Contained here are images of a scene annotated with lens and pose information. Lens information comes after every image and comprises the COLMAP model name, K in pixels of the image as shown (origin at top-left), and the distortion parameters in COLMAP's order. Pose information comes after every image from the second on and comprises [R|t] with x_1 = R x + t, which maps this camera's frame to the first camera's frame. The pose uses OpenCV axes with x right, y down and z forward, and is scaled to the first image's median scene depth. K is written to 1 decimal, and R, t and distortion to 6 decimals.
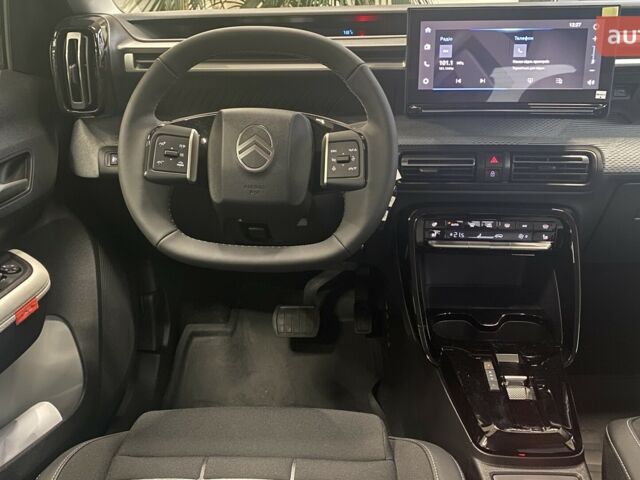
lens RADIAL K [[651.2, 0, 314.4], [0, 651.2, 237.7], [0, 0, 1]] dist [0.135346, -0.337752]
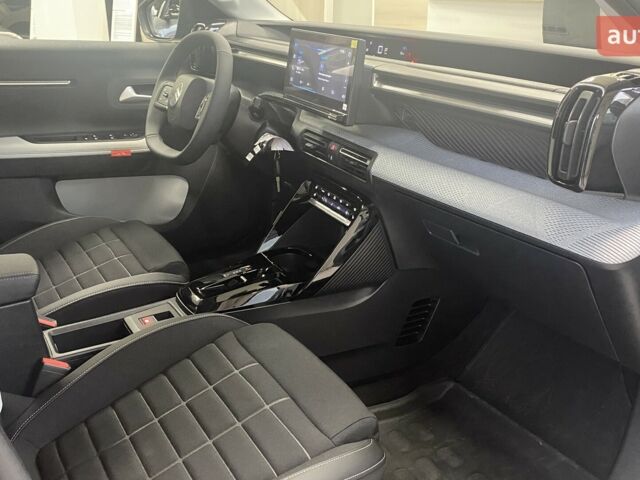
lens RADIAL K [[651.2, 0, 314.4], [0, 651.2, 237.7], [0, 0, 1]] dist [0.135346, -0.337752]
pose [[0.554107, 0.324142, -0.766745, 1.484958], [-0.325083, 0.932196, 0.159158, -0.161606], [0.766346, 0.161065, 0.621910, 0.185113]]
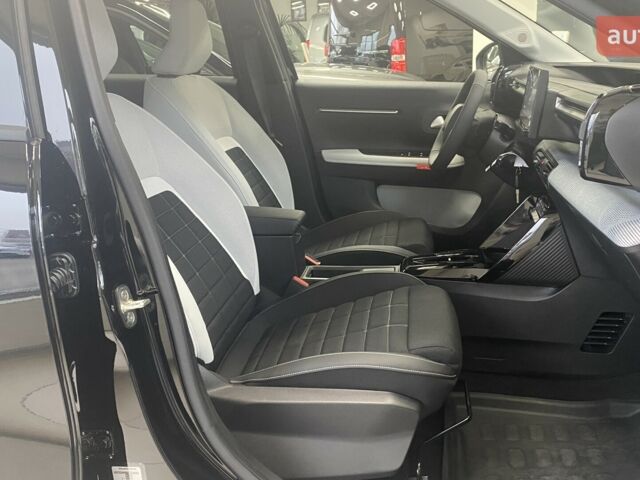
lens RADIAL K [[651.2, 0, 314.4], [0, 651.2, 237.7], [0, 0, 1]] dist [0.135346, -0.337752]
pose [[-0.096448, 0.294358, -0.950816, 2.078236], [-0.334416, 0.890154, 0.309501, -0.290262], [0.937477, 0.347819, 0.012584, 0.587131]]
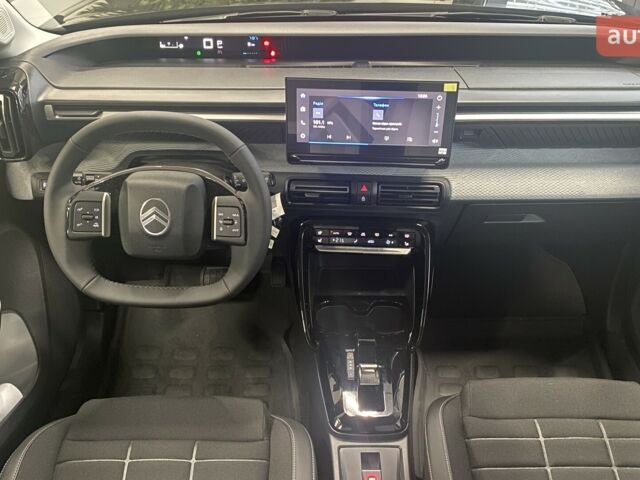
lens RADIAL K [[651.2, 0, 314.4], [0, 651.2, 237.7], [0, 0, 1]] dist [0.135346, -0.337752]
pose [[0.998803, -0.012799, 0.047202, 0.135685], [0.001141, 0.970983, 0.239146, -0.352793], [-0.048893, -0.238806, 0.969836, -0.211993]]
